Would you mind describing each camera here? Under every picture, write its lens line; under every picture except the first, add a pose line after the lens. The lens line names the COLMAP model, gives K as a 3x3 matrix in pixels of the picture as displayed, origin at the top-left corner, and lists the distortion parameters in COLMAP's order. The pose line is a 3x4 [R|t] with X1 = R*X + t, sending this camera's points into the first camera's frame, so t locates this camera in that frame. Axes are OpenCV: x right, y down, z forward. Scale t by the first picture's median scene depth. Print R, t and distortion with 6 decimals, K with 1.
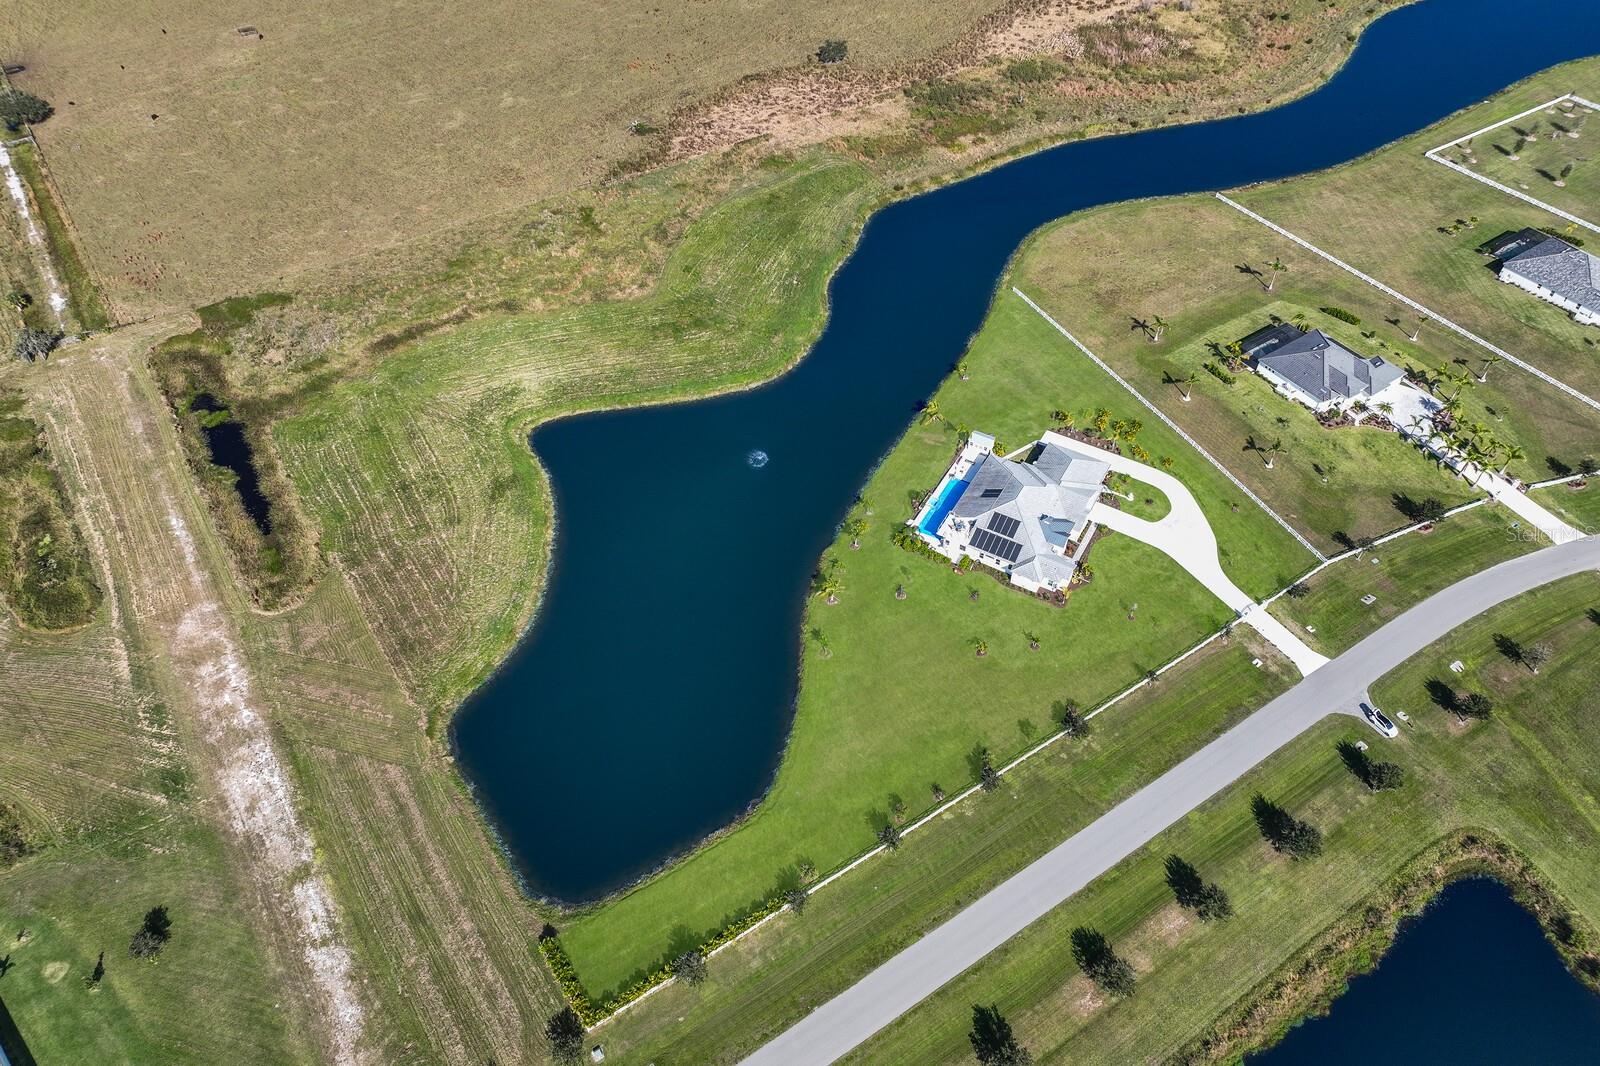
lens RADIAL K [[1194.2, 0, 800.0], [0, 1194.2, 533.0], [0, 0, 1]] dist [0.006649, 0.024287]
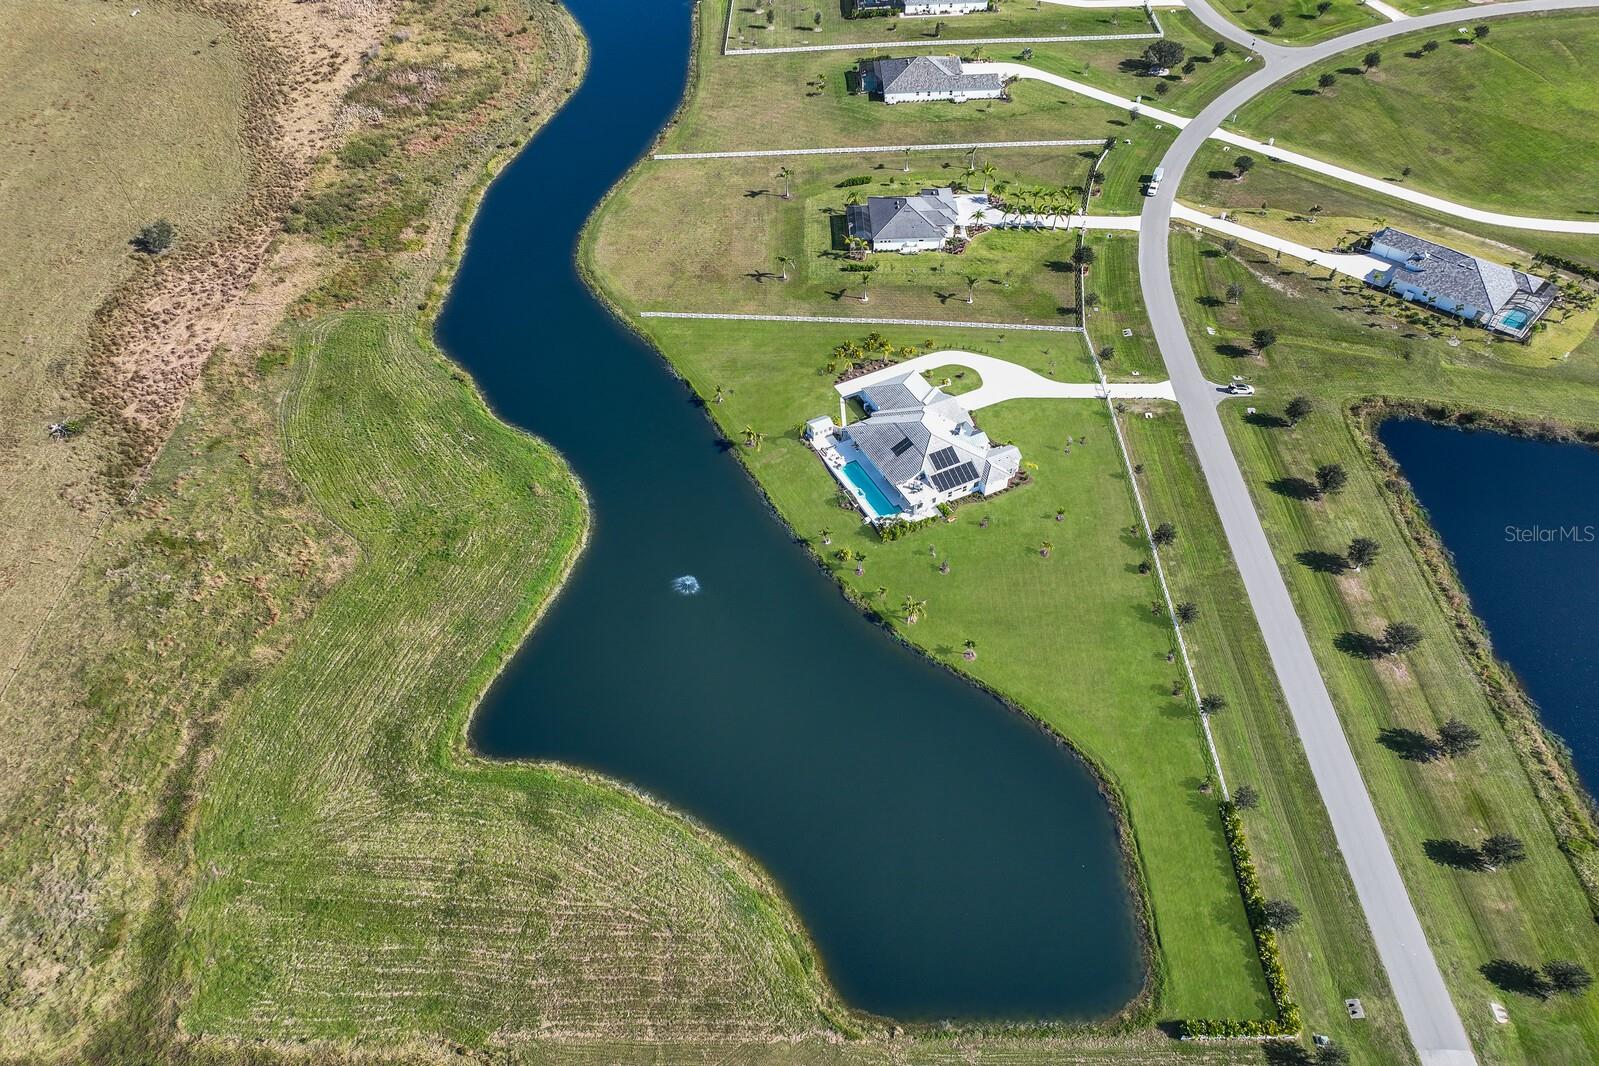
lens RADIAL K [[1193.5, 0, 799.5], [0, 1193.5, 533.0], [0, 0, 1]] dist [0.006649, 0.024287]
pose [[0.559582, -0.609291, 0.561811, -0.453987], [0.621494, 0.756956, 0.201900, -0.214442], [-0.548282, 0.236182, 0.802250, 0.235479]]
